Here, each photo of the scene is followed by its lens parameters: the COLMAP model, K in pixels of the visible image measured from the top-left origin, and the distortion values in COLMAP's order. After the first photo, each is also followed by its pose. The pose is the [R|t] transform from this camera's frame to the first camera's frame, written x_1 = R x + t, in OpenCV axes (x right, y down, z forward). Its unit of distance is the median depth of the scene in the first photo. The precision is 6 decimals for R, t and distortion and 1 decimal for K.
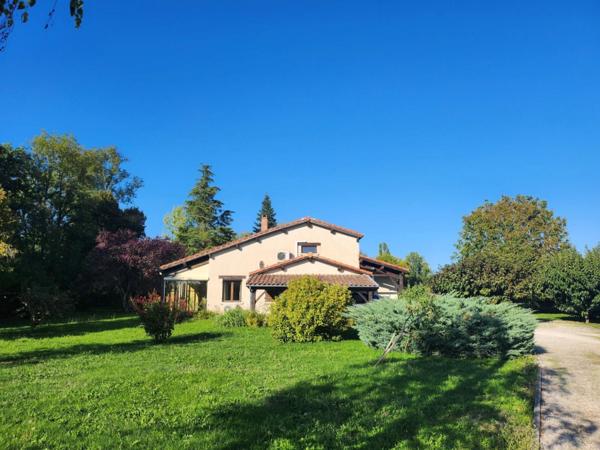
lens RADIAL K [[455.1, 0, 300.0], [0, 455.1, 225.0], [0, 0, 1]] dist [0.057163, 0.002770]
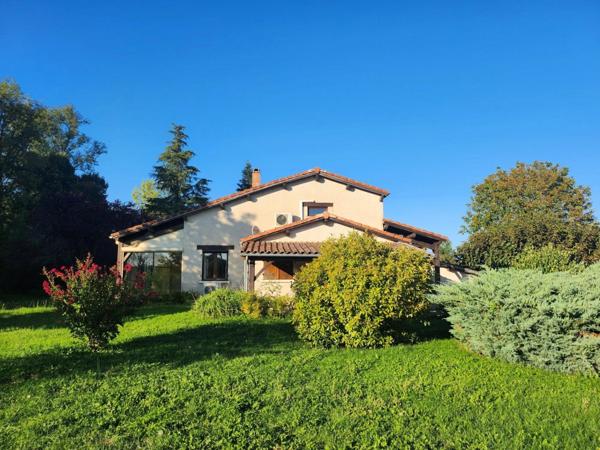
lens RADIAL K [[455.1, 0, 300.0], [0, 455.1, 225.0], [0, 0, 1]] dist [0.057163, 0.002770]
pose [[0.998397, 0.003855, 0.056462, -0.051798], [-0.006068, 0.999218, 0.039064, 0.046688], [-0.056267, -0.039344, 0.997640, 0.243999]]
